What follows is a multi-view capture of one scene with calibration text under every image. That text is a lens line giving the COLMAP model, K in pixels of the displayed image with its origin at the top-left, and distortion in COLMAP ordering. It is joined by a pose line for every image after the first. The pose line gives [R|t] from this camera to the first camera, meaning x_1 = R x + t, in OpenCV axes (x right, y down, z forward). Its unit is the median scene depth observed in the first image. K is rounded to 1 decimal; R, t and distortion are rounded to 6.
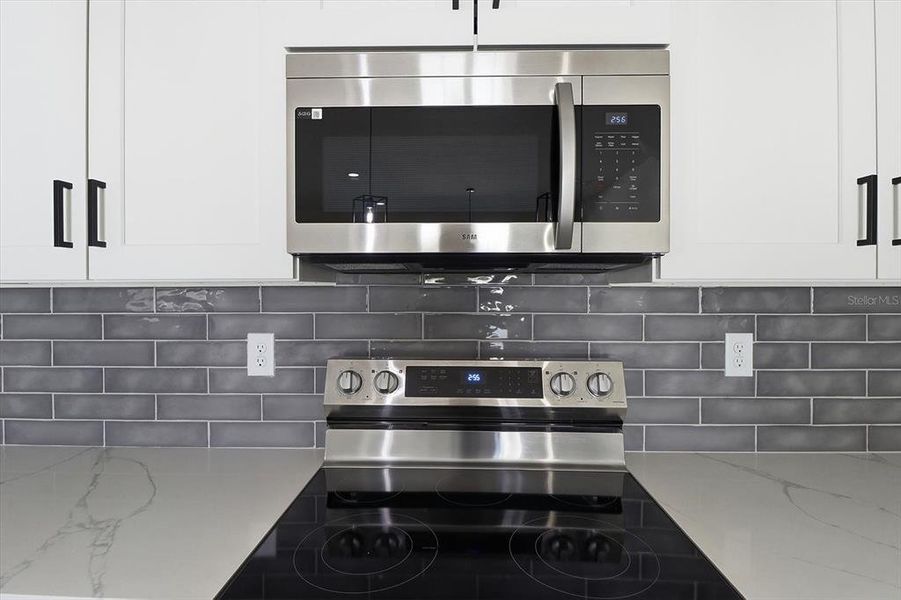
lens RADIAL K [[471.8, 0, 462.2], [0, 471.8, 294.8], [0, 0, 1]] dist [-0.003417, -0.000369]
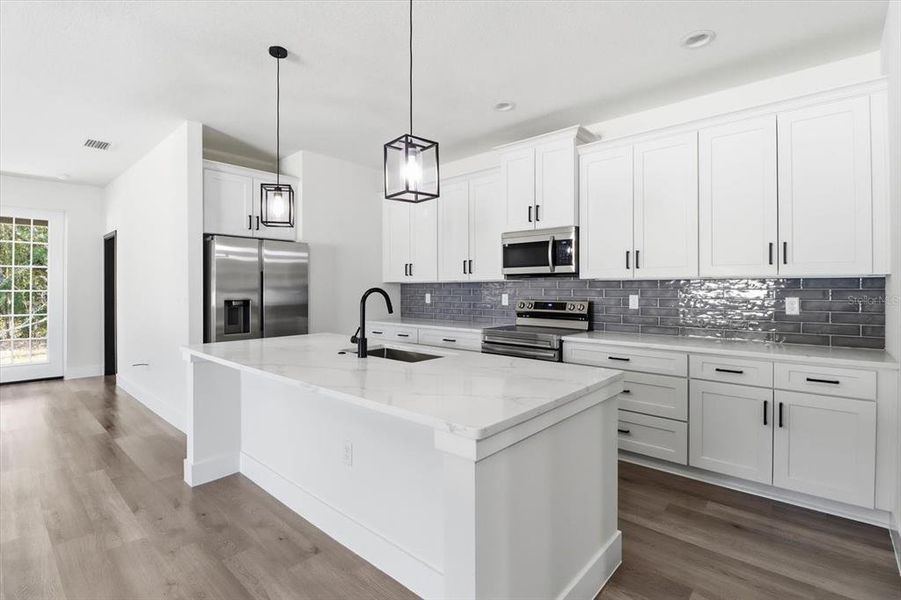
lens RADIAL K [[427.0, 0, 447.5], [0, 427.0, 284.7], [0, 0, 1]] dist [0.001320, 0.000003]
pose [[0.752299, -0.005239, -0.658801, 1.677633], [-0.001007, 0.999958, -0.009101, 0.045547], [0.658821, 0.007510, 0.752262, -2.128900]]
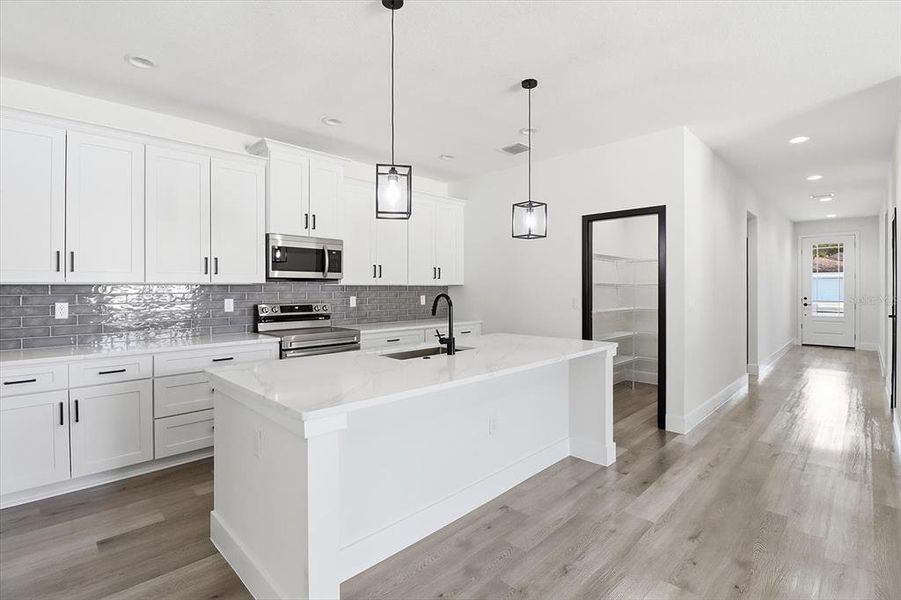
lens RADIAL K [[414.6, 0, 449.9], [0, 414.6, 294.6], [0, 0, 1]] dist [-0.045683, -0.000084]
pose [[0.696223, -0.012298, 0.717720, -1.587694], [0.008335, 0.999924, 0.009048, 0.043231], [-0.717777, -0.000317, 0.696273, -2.382126]]
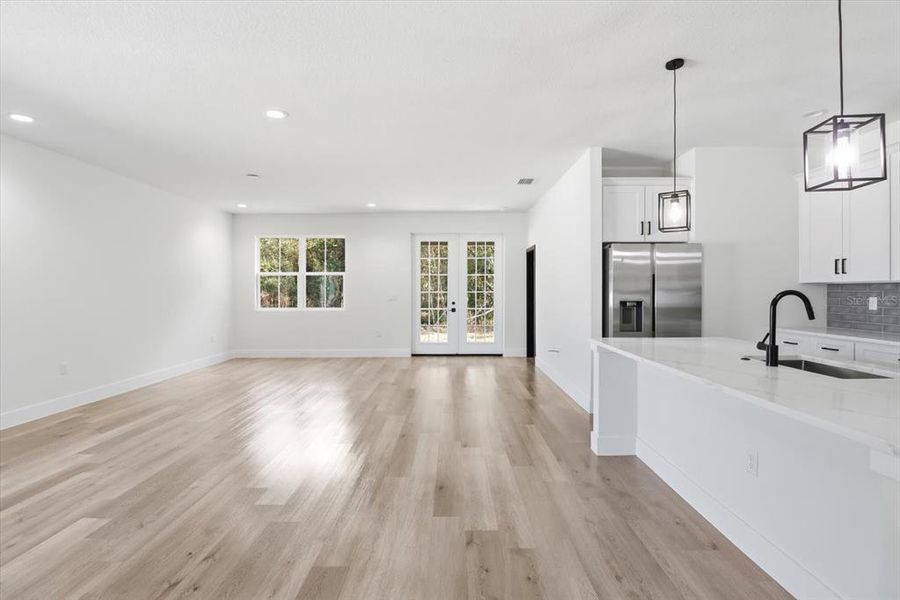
lens RADIAL K [[425.6, 0, 449.5], [0, 425.6, 296.2], [0, 0, 1]] dist [-0.001083, -0.014779]
pose [[0.010501, 0.015131, -0.999830, 1.860130], [-0.000150, 0.999886, 0.015130, 0.041088], [0.999945, -0.000009, 0.010502, -2.292783]]
